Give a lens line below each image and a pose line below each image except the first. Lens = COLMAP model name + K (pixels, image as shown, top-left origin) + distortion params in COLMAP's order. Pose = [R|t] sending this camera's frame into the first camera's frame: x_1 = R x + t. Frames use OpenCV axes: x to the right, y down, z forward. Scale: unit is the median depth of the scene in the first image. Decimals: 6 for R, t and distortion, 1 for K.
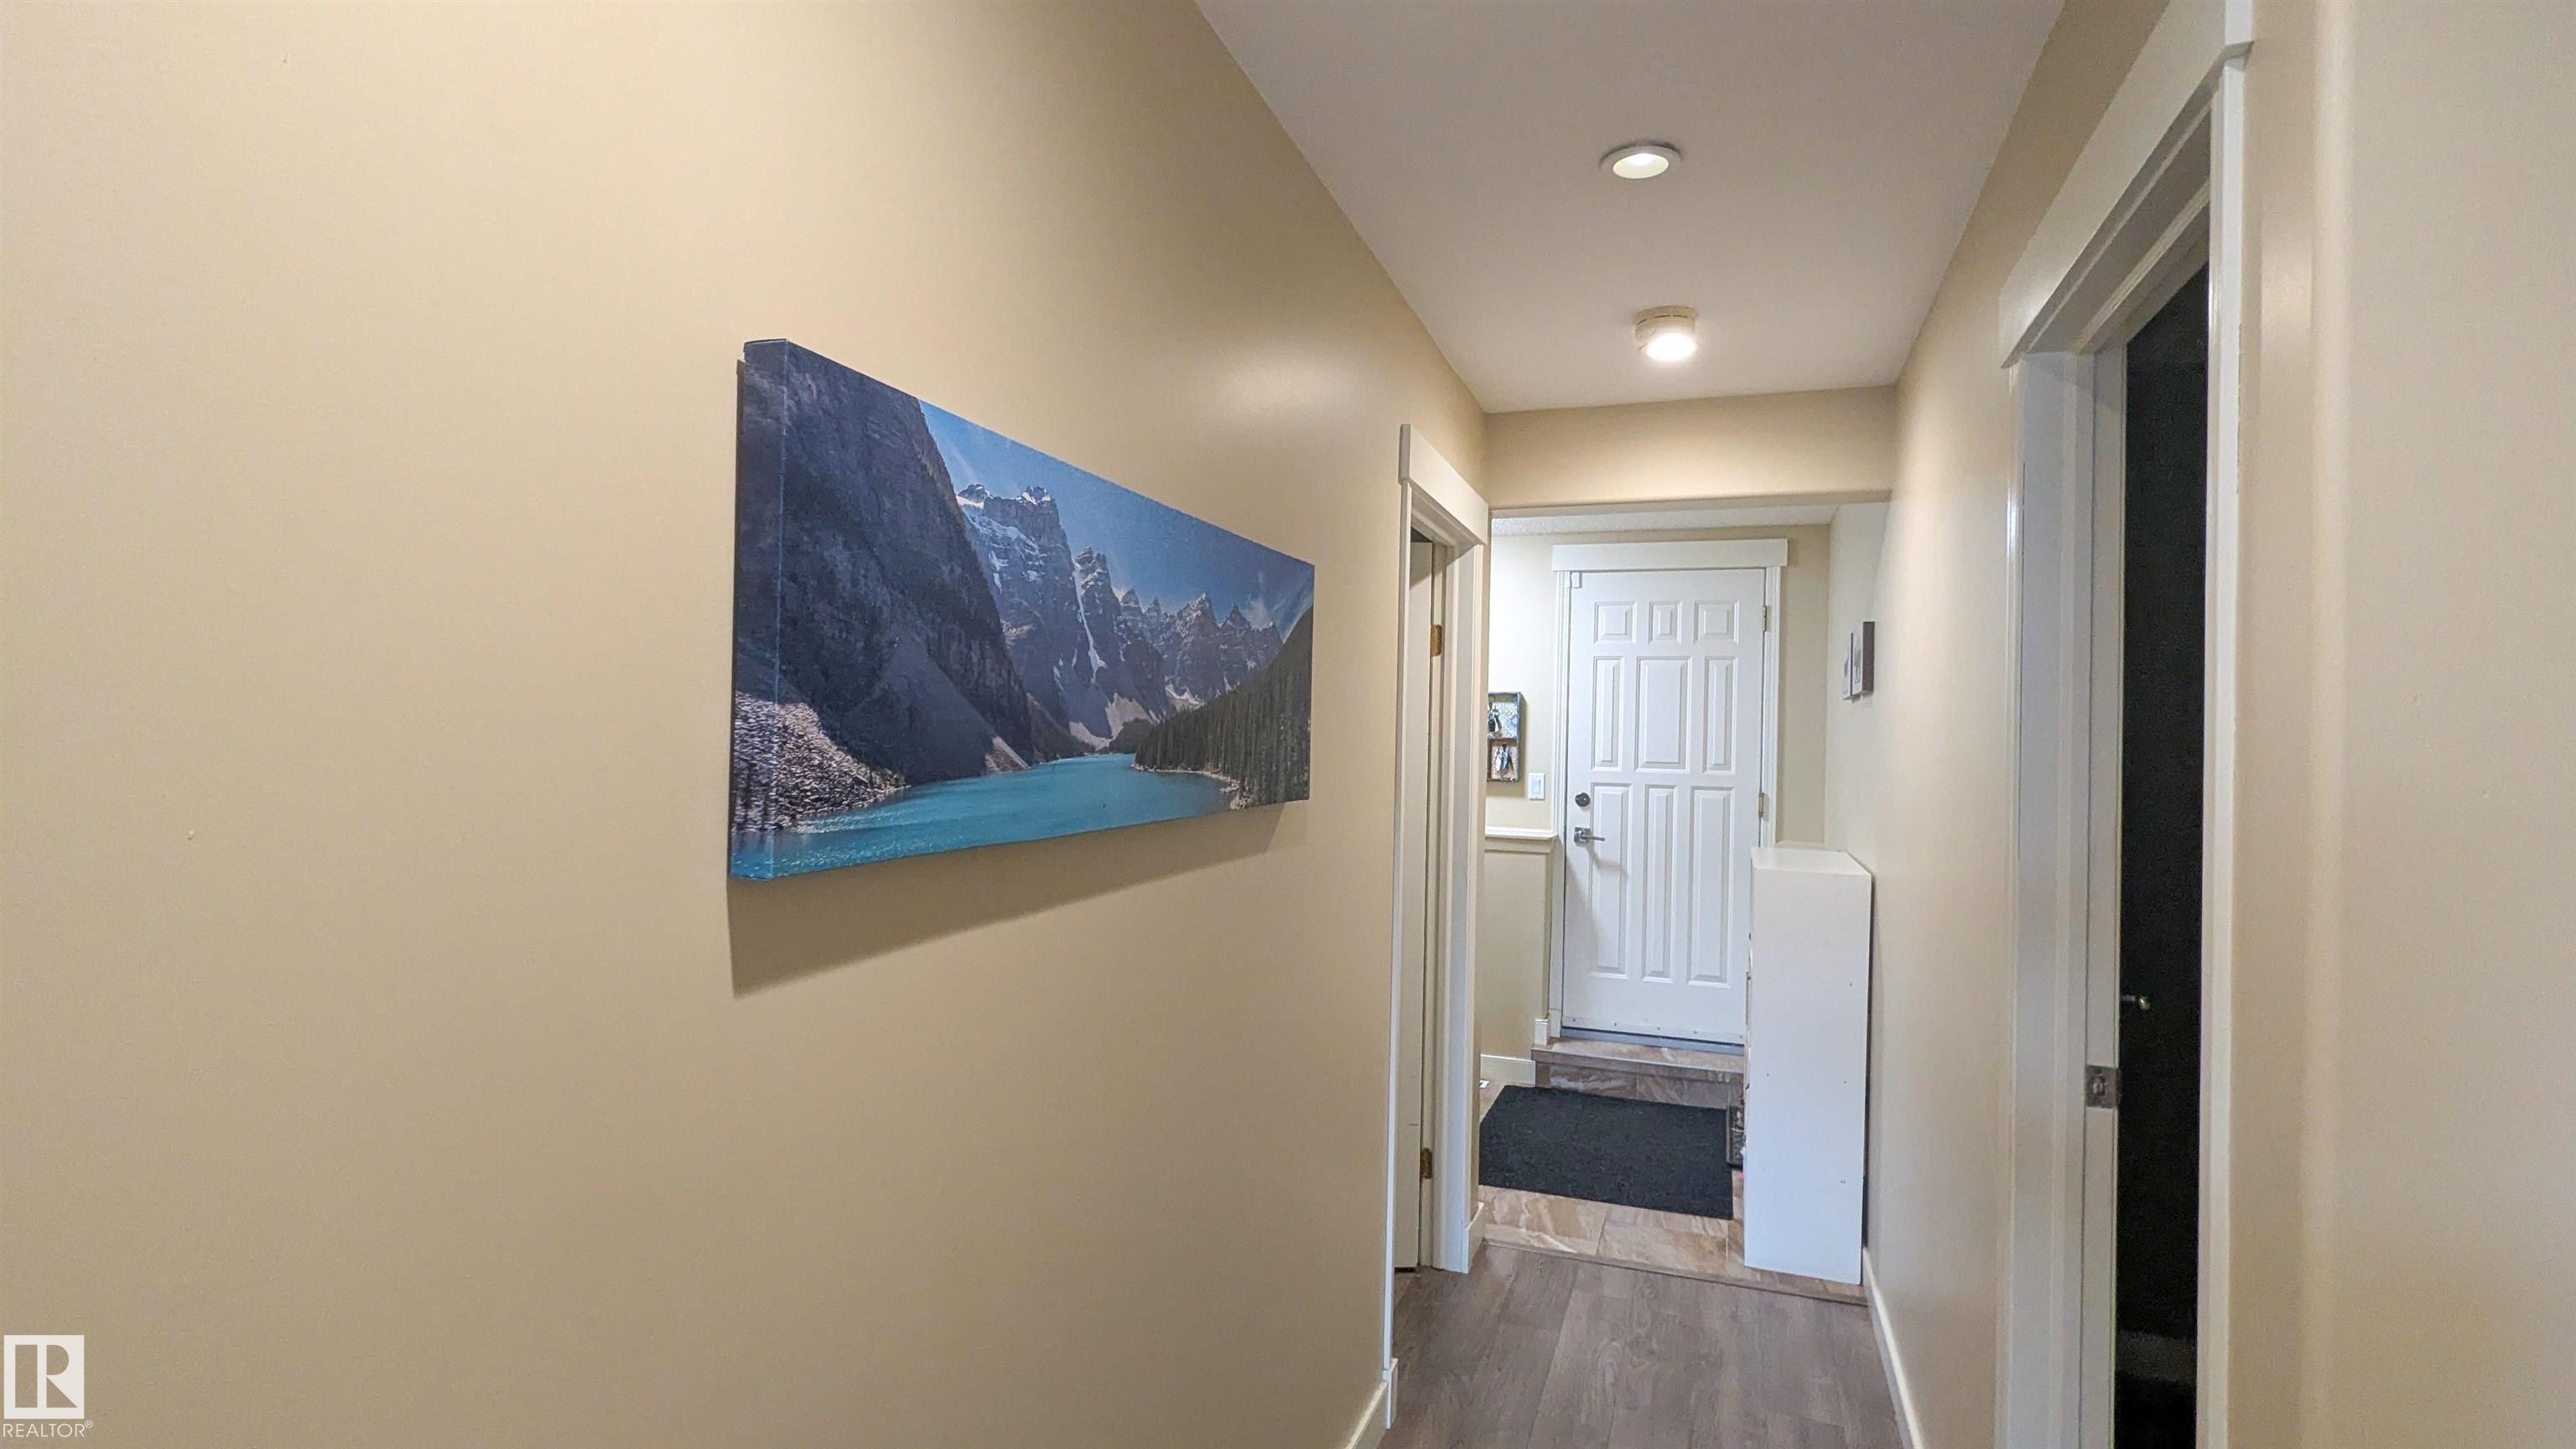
lens RADIAL K [[1221.1, 0, 1272.5], [0, 1221.1, 726.3], [0, 0, 1]] dist [0.000018, 0.000628]
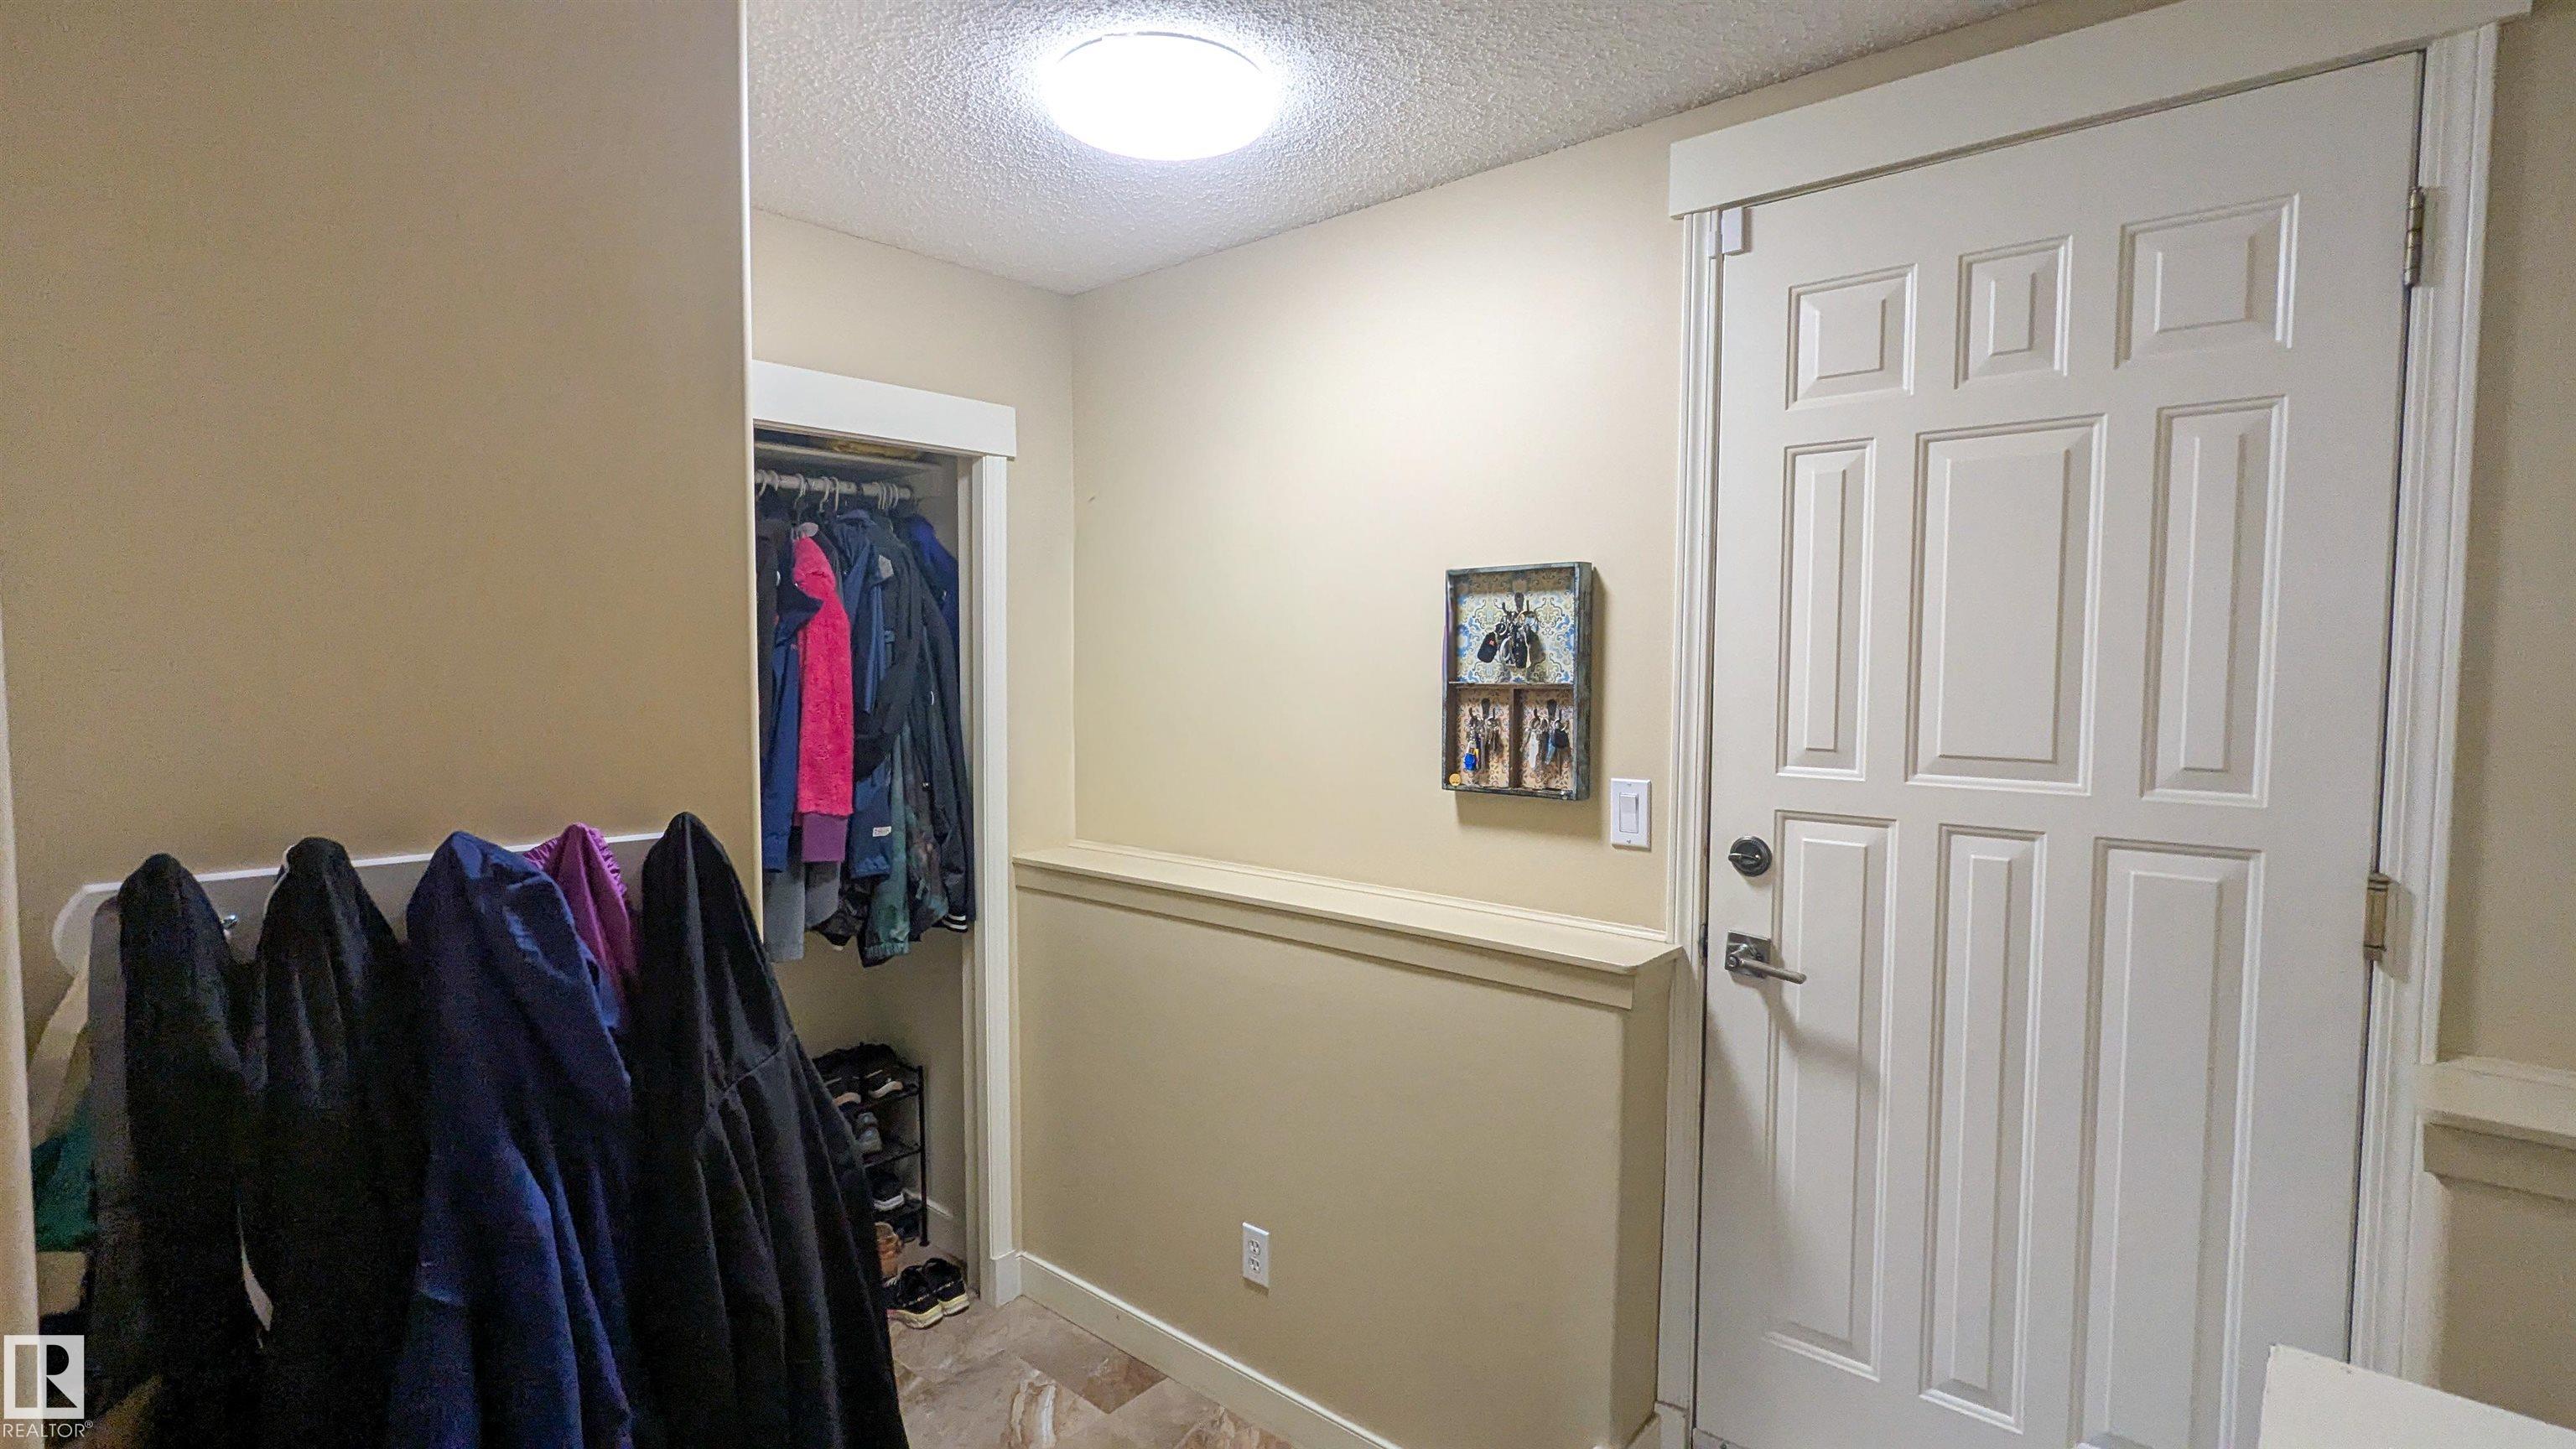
lens RADIAL K [[1221.1, 0, 1285.0], [0, 1221.1, 724.4], [0, 0, 1]] dist [0.000018, 0.000628]
pose [[0.938623, 0.001197, -0.344943, 0.251260], [0.020151, 0.998096, 0.058295, -0.001765], [0.344356, -0.061668, 0.936811, 0.627142]]
